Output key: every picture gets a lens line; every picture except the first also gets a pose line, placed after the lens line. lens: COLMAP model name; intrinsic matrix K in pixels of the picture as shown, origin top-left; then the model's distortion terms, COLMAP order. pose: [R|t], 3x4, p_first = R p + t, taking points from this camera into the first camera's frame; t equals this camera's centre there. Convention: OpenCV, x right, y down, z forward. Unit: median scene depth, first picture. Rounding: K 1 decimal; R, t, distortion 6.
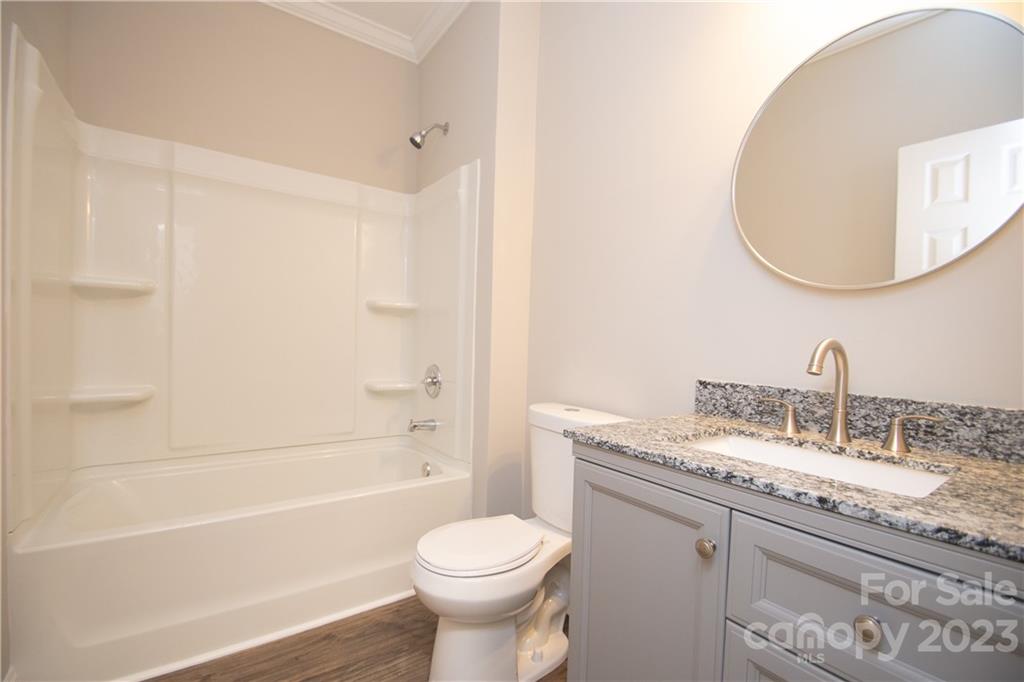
lens RADIAL K [[446.9, 0, 509.1], [0, 446.9, 351.5], [0, 0, 1]] dist [0.017560, -0.018143]
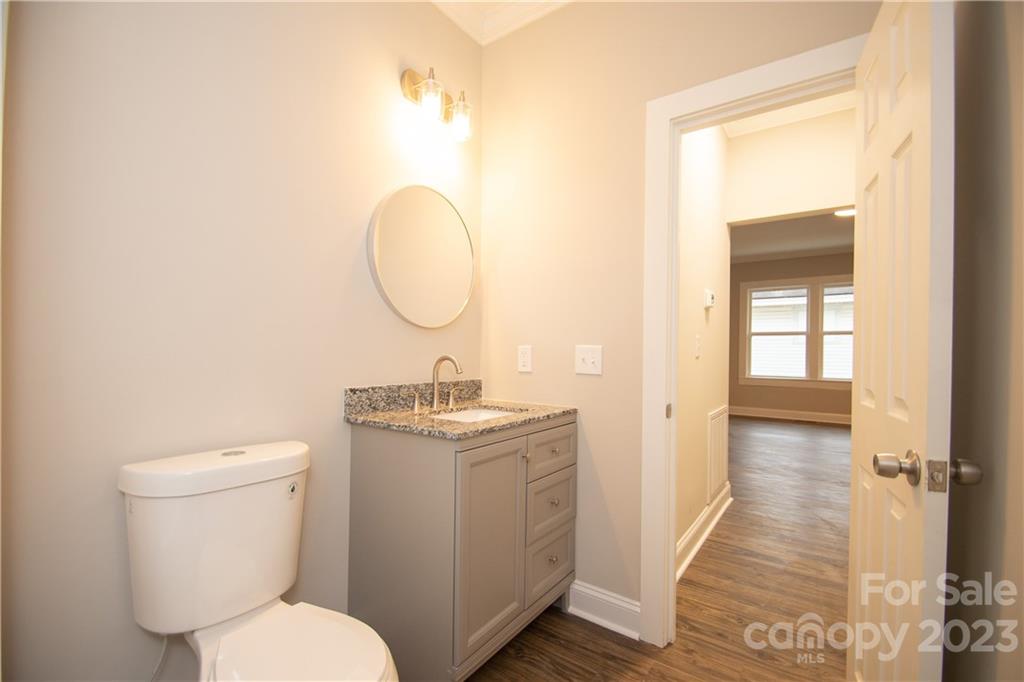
lens RADIAL K [[446.9, 0, 509.1], [0, 446.9, 351.5], [0, 0, 1]] dist [0.017560, -0.018143]
pose [[-0.316859, -0.033145, 0.947893, -0.962681], [0.000925, 0.999378, 0.035255, -0.087765], [-0.948472, 0.012048, -0.316631, 1.090906]]
